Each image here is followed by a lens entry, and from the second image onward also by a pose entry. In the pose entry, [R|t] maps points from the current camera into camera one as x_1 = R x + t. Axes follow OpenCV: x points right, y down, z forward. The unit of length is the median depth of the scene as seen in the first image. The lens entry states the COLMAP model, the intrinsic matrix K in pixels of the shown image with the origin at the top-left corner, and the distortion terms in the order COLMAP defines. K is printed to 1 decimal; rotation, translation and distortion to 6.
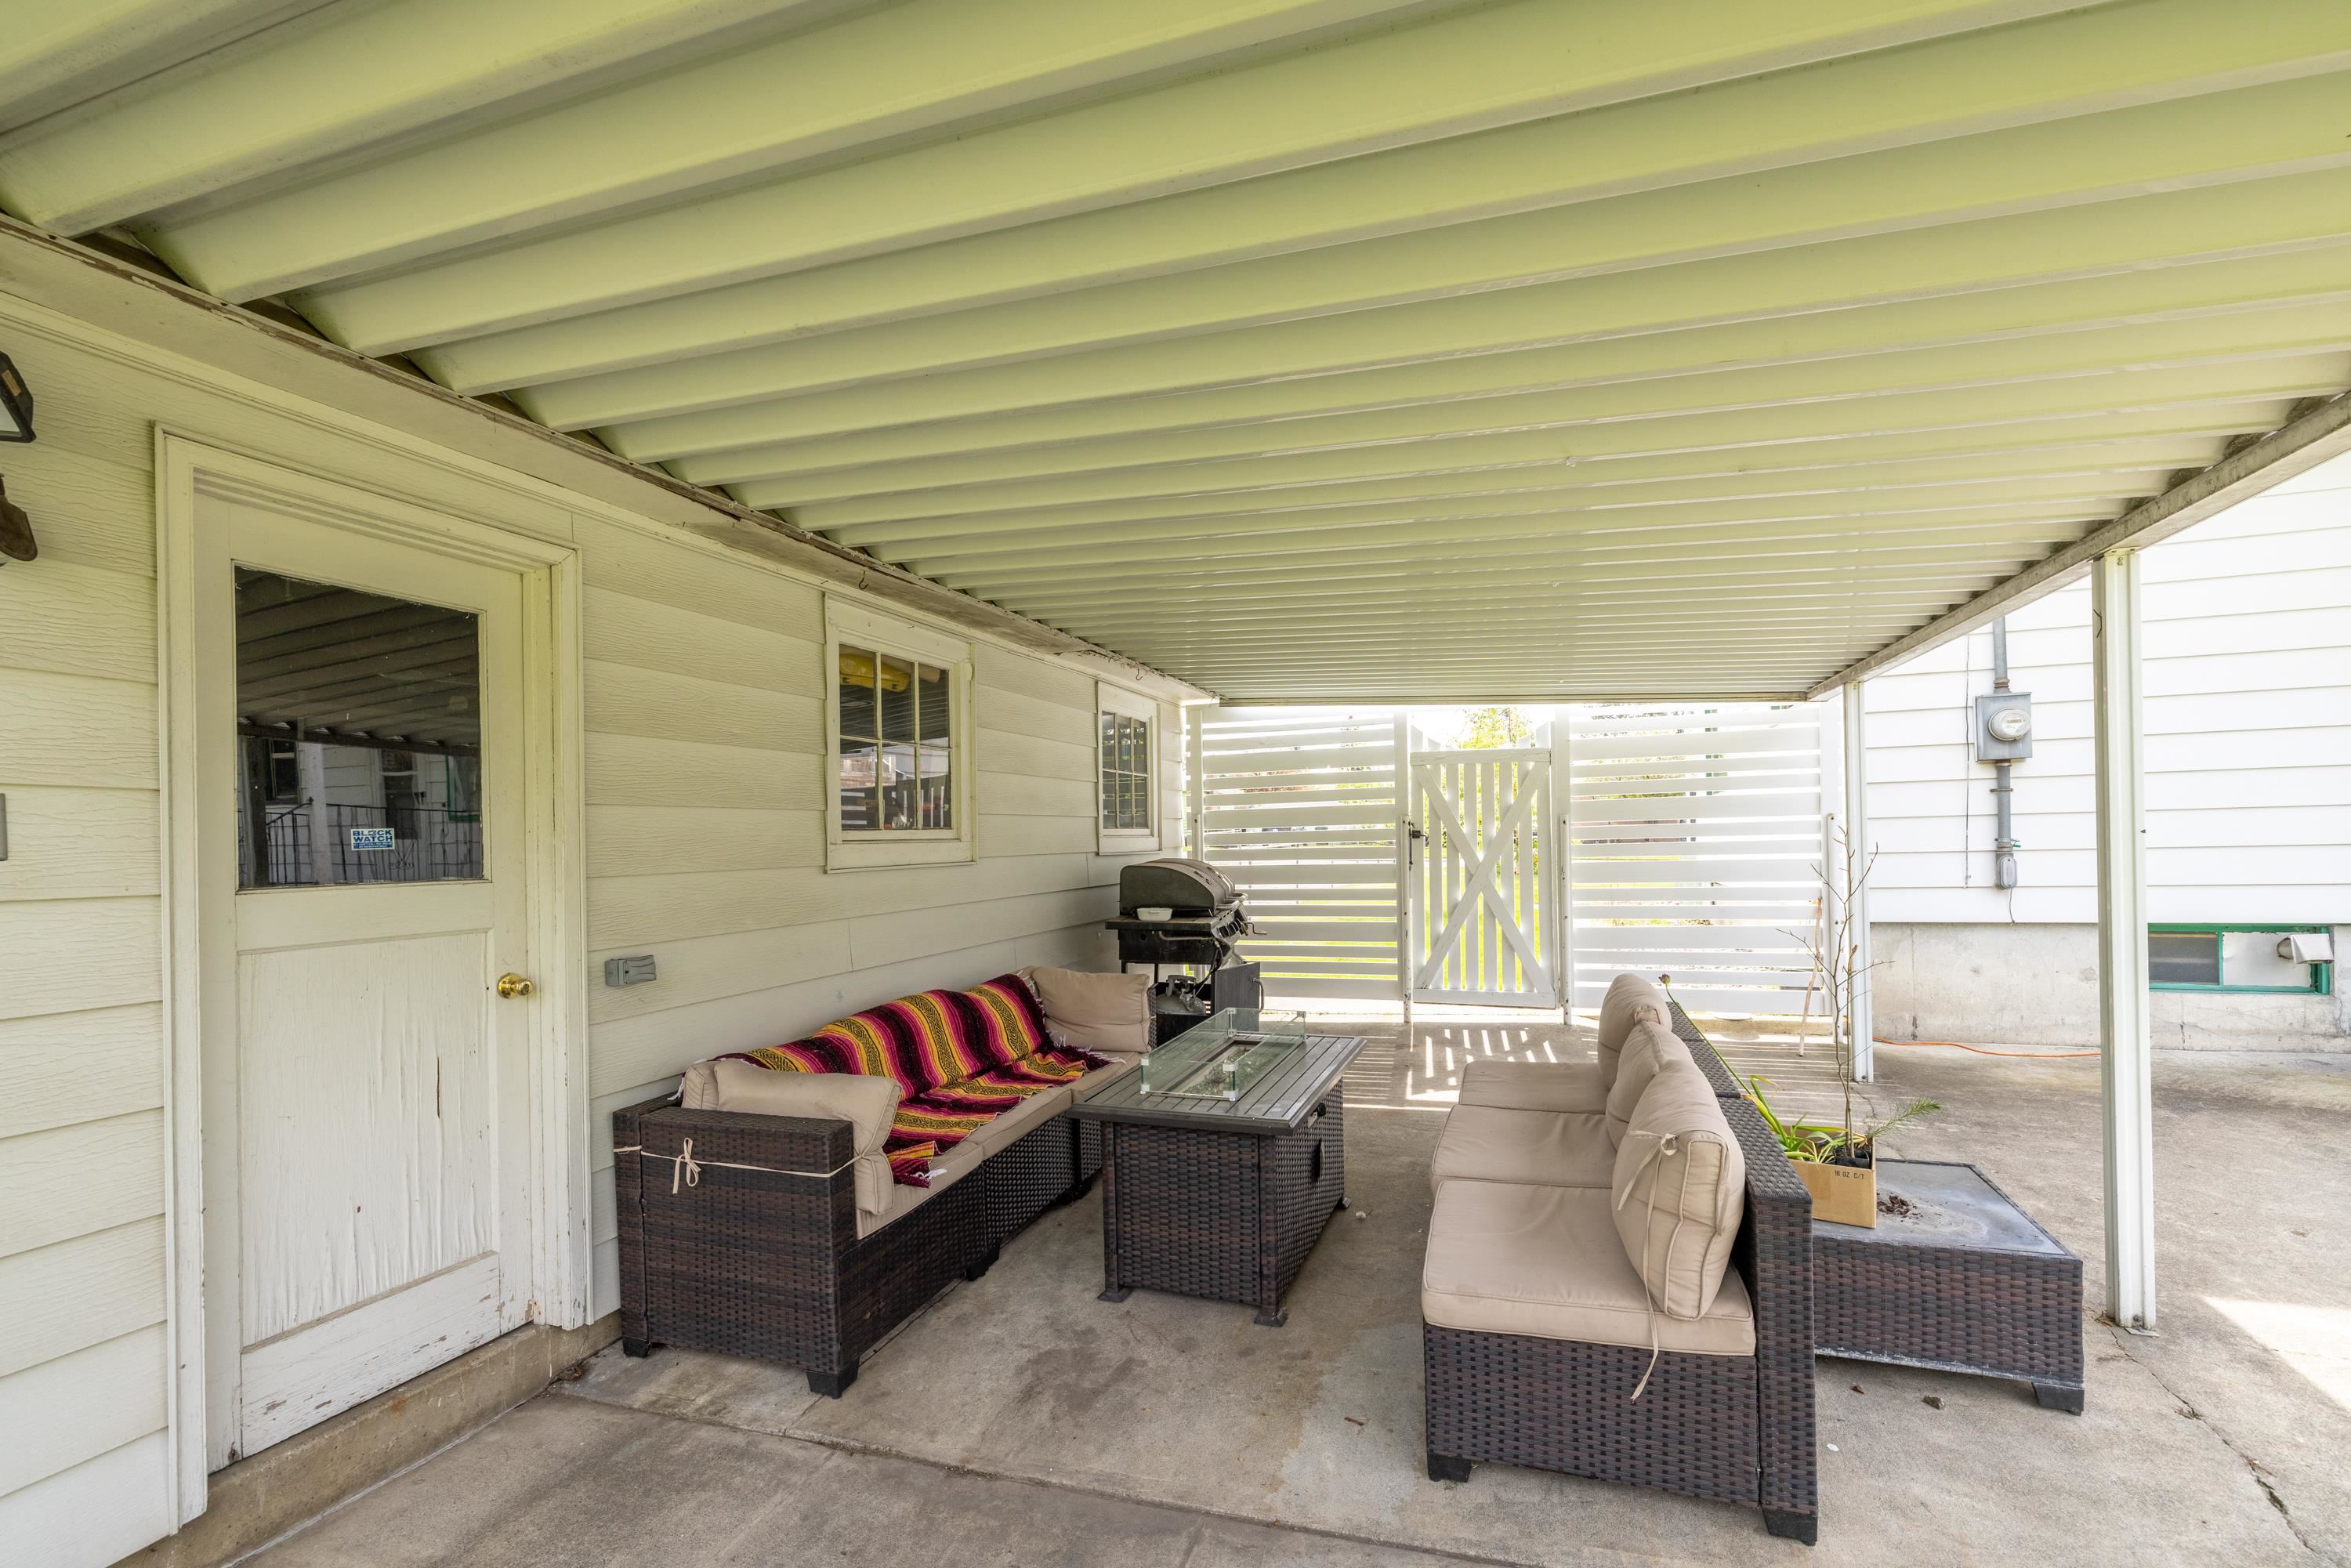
lens RADIAL K [[1041.9, 0, 1225.0], [0, 1041.9, 841.3], [0, 0, 1]] dist [-0.002016, -0.000132]
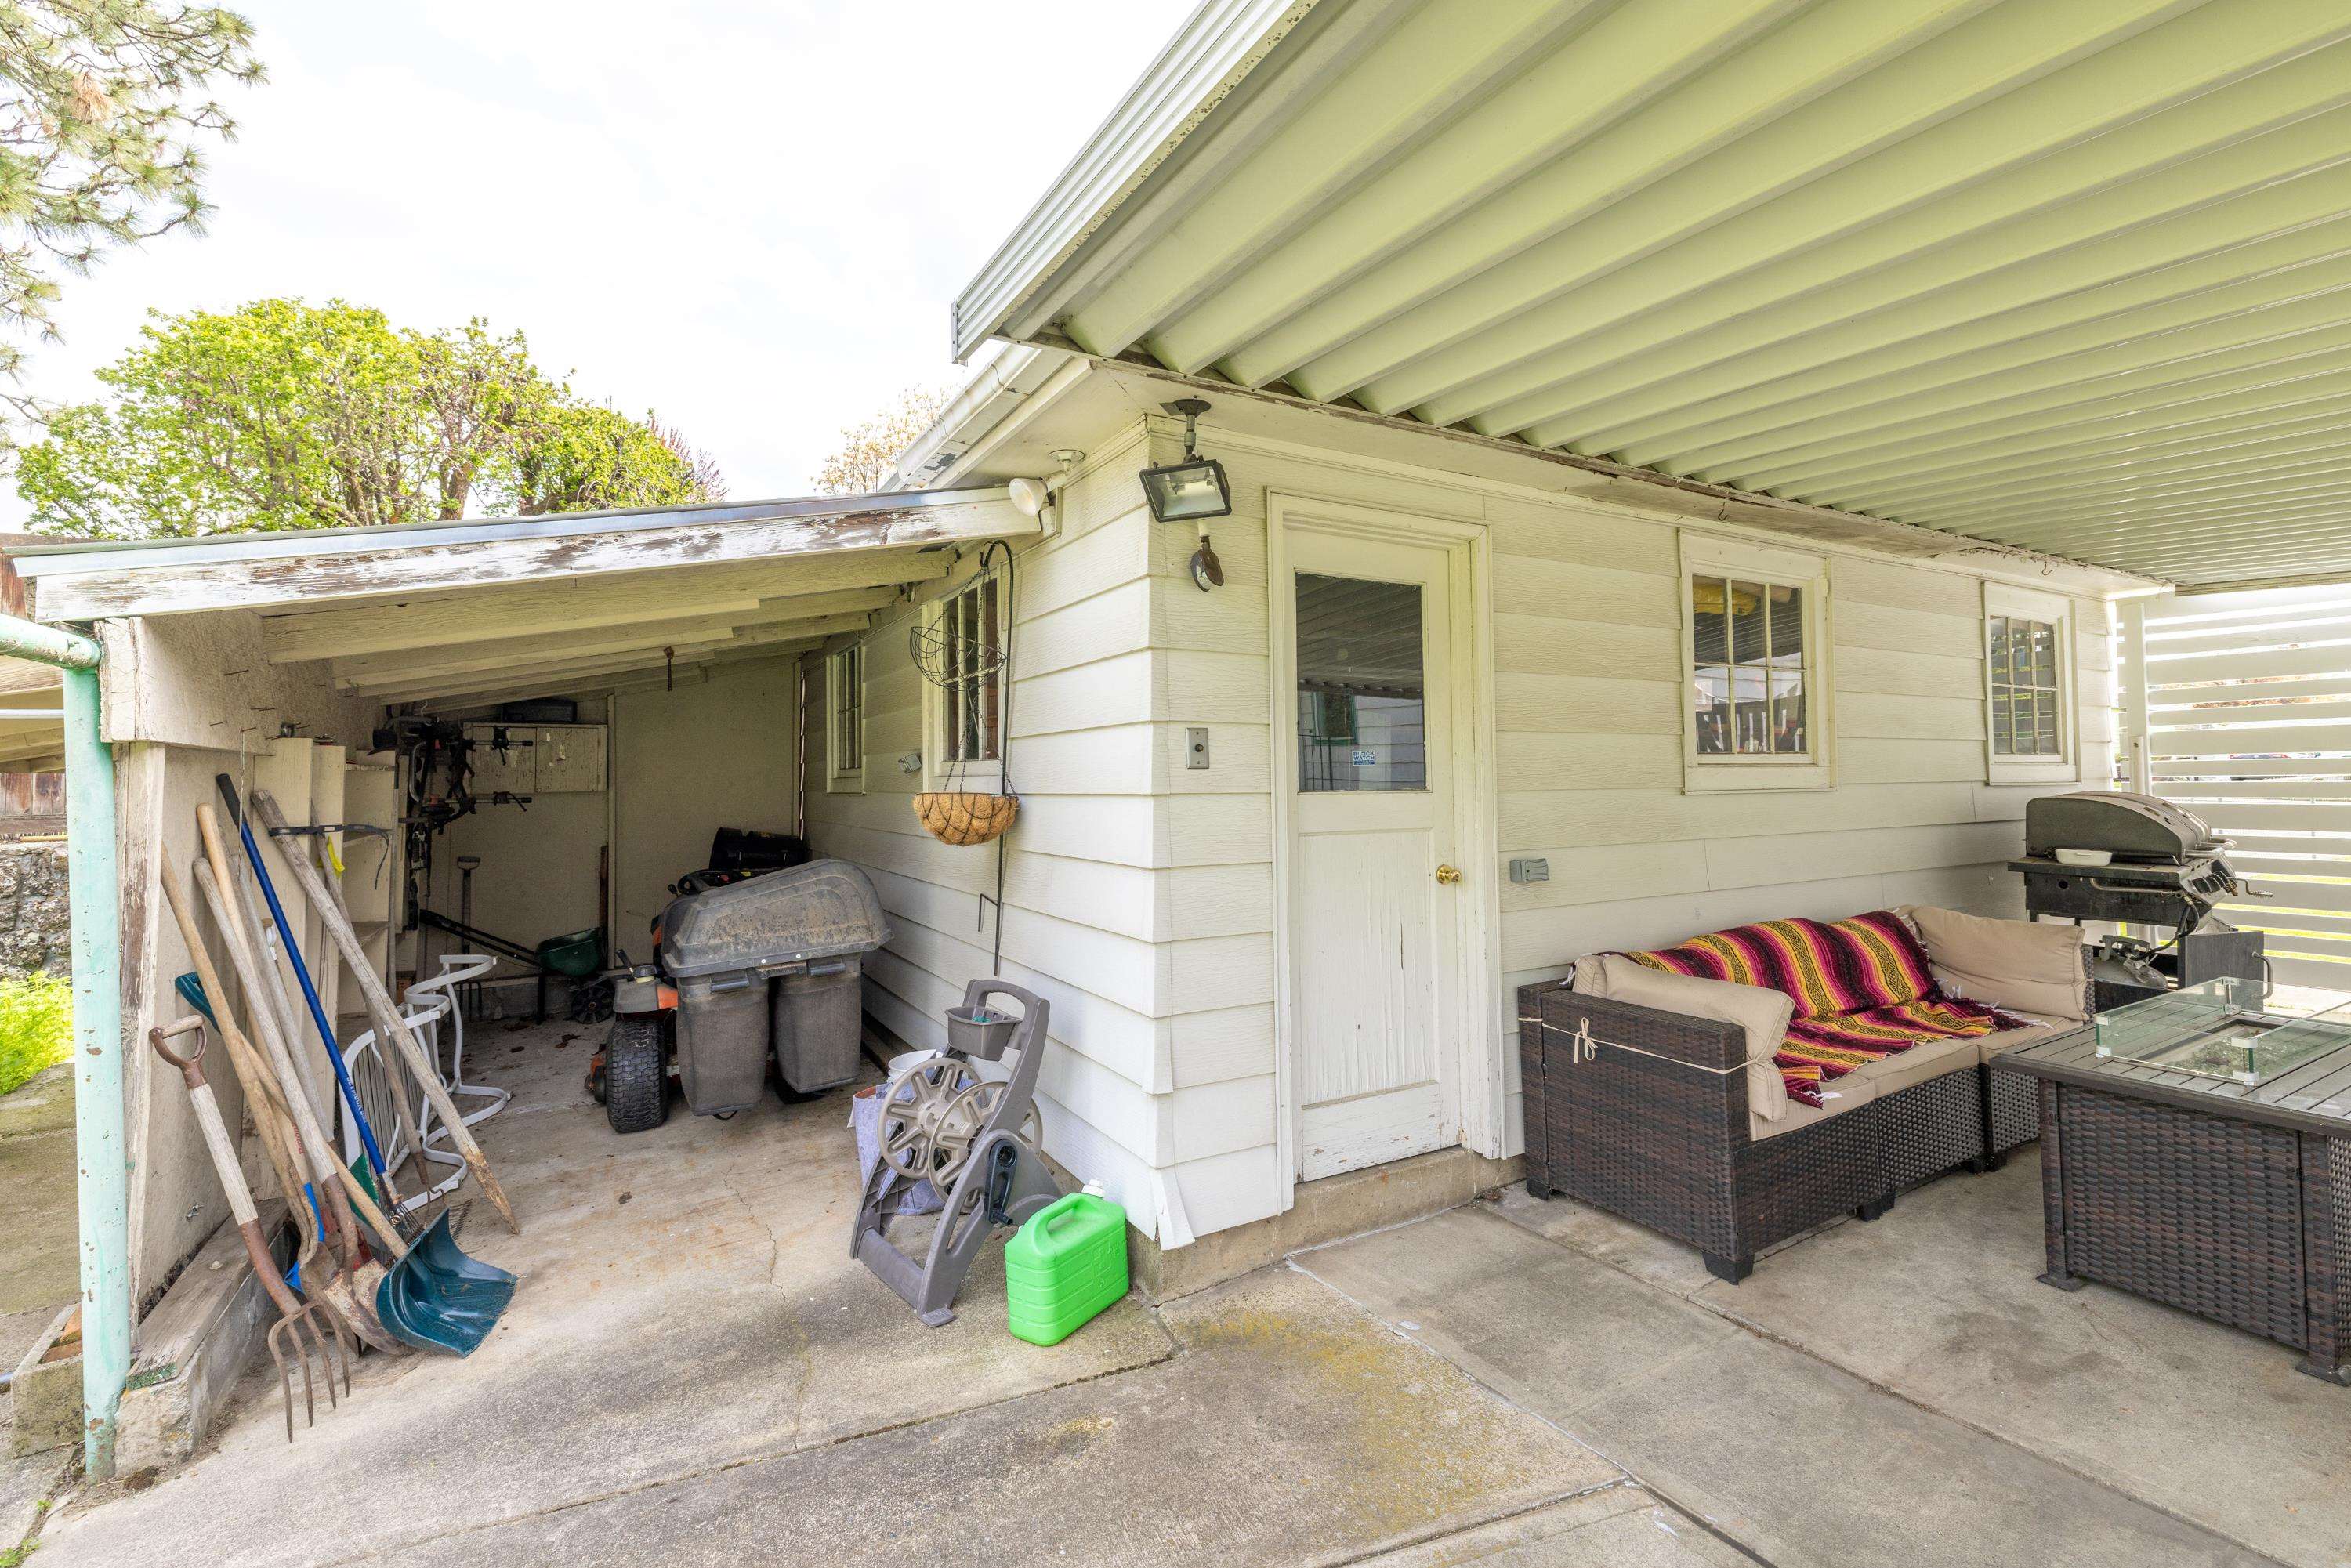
lens RADIAL K [[1037.4, 0, 1220.7], [0, 1037.4, 734.2], [0, 0, 1]] dist [0.000728, -0.000388]
pose [[0.738407, -0.010829, -0.674269, -0.031717], [-0.011058, 0.999542, -0.028163, 0.006312], [0.674265, 0.028252, 0.737949, -0.126623]]
